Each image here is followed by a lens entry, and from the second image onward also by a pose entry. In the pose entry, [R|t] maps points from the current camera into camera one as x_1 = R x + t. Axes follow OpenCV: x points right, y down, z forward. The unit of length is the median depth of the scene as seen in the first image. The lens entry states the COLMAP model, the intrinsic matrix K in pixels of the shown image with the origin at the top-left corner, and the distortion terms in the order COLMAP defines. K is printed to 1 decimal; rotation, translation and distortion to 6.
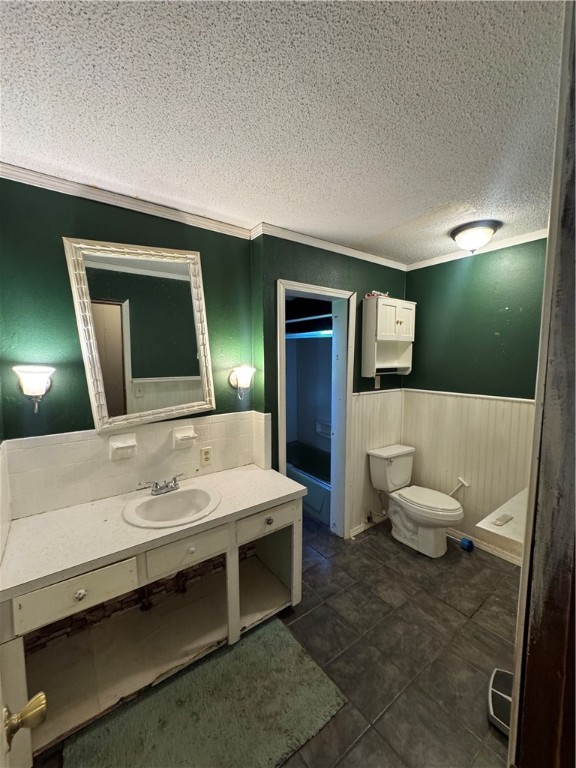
lens RADIAL K [[307.9, 0, 285.8], [0, 307.9, 382.9], [0, 0, 1]] dist [0.001182, 0.000005]
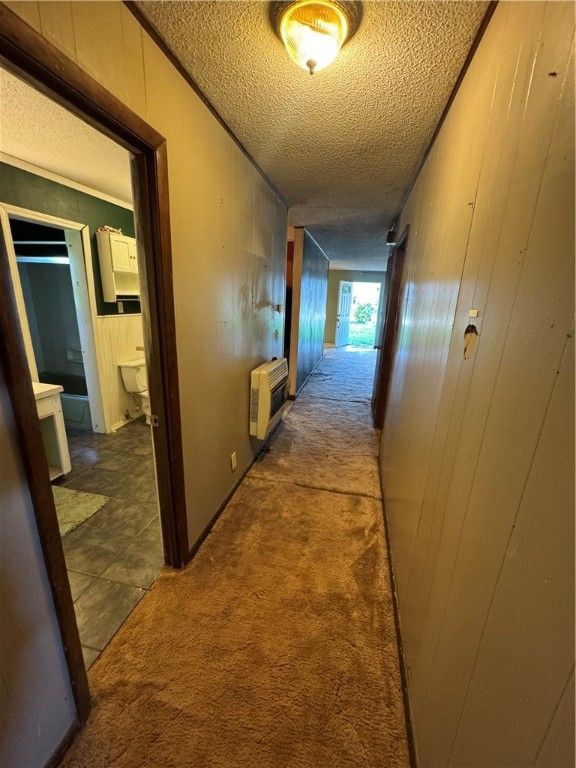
lens RADIAL K [[307.9, 0, 287.1], [0, 307.9, 384.8], [0, 0, 1]] dist [0.001182, 0.000005]
pose [[0.753501, -0.147447, 0.640699, -0.034979], [0.013731, 0.977843, 0.208887, 0.055202], [-0.657303, -0.148599, 0.738830, -0.408881]]
